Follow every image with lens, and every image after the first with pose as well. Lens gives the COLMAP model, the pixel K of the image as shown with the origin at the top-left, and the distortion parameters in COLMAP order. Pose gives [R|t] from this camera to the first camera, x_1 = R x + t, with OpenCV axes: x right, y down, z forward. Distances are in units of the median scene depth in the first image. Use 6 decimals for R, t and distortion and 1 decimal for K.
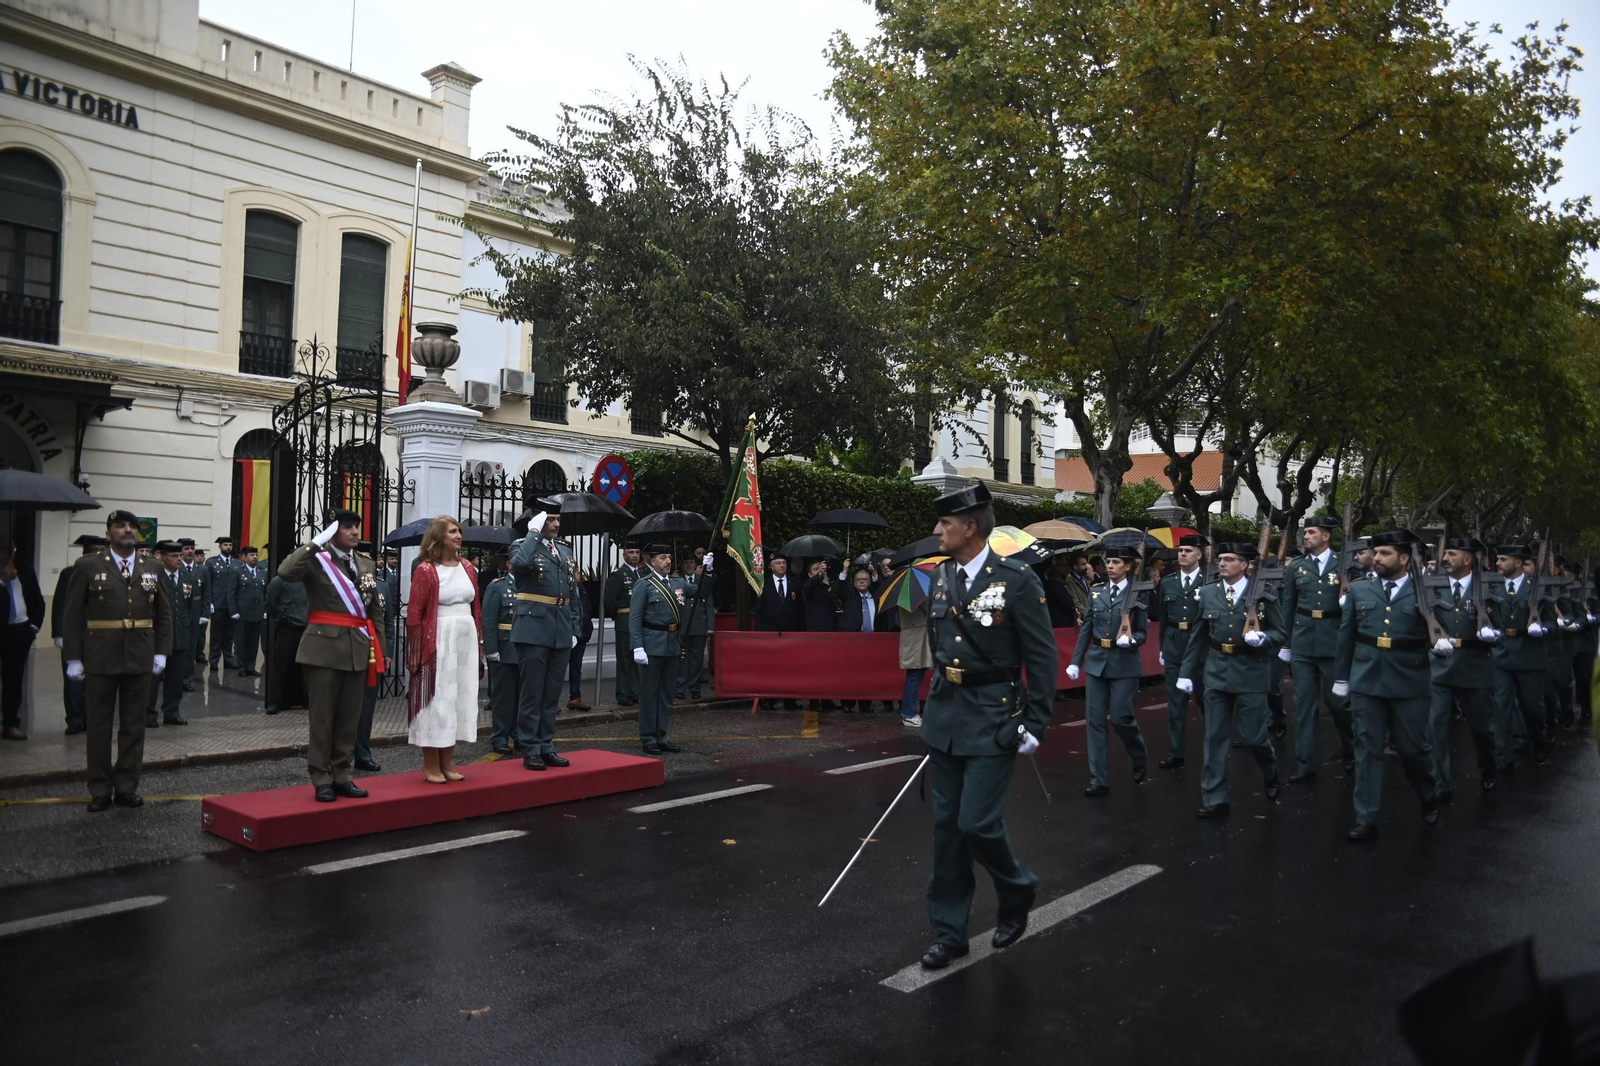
lens RADIAL K [[1096.3, 0, 809.5], [0, 1096.3, 538.4], [0, 0, 1]] dist [-0.118549, 0.094508]
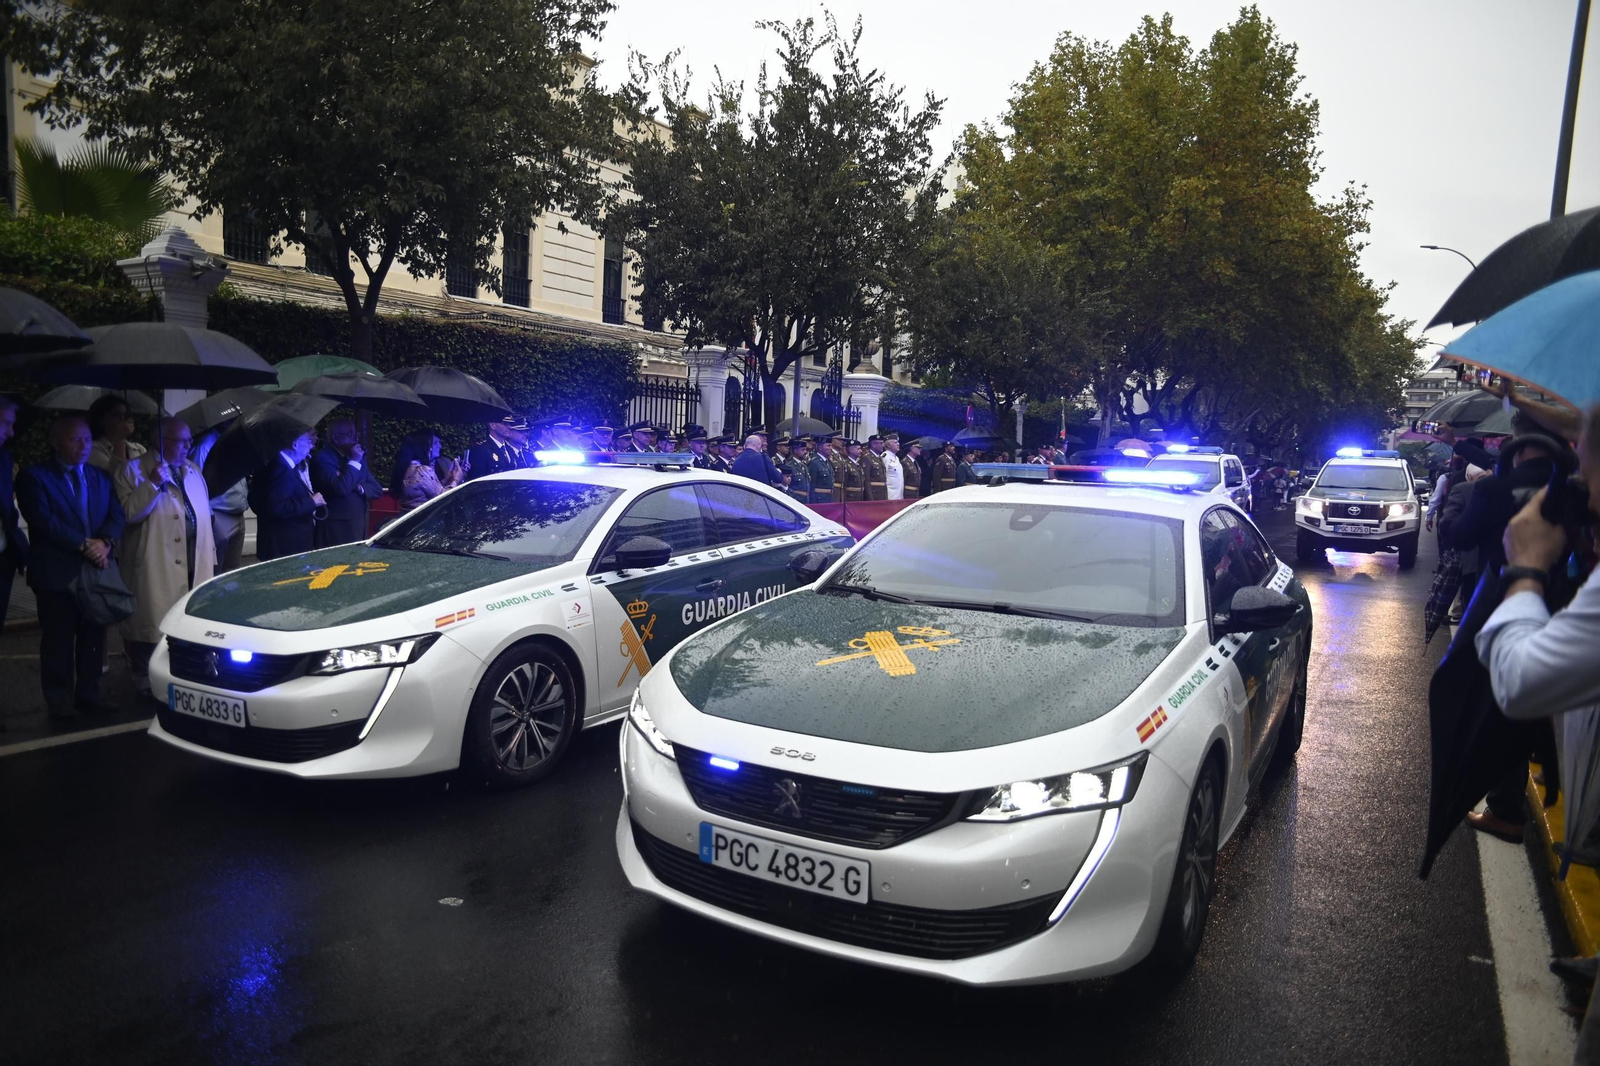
lens RADIAL K [[1096.3, 0, 793.8], [0, 1096.3, 529.9], [0, 0, 1]] dist [-0.118549, 0.094508]
pose [[0.983285, 0.010509, 0.181769, -0.646448], [-0.030315, 0.993847, 0.106530, -0.036967], [-0.179531, -0.110259, 0.977554, -0.759662]]
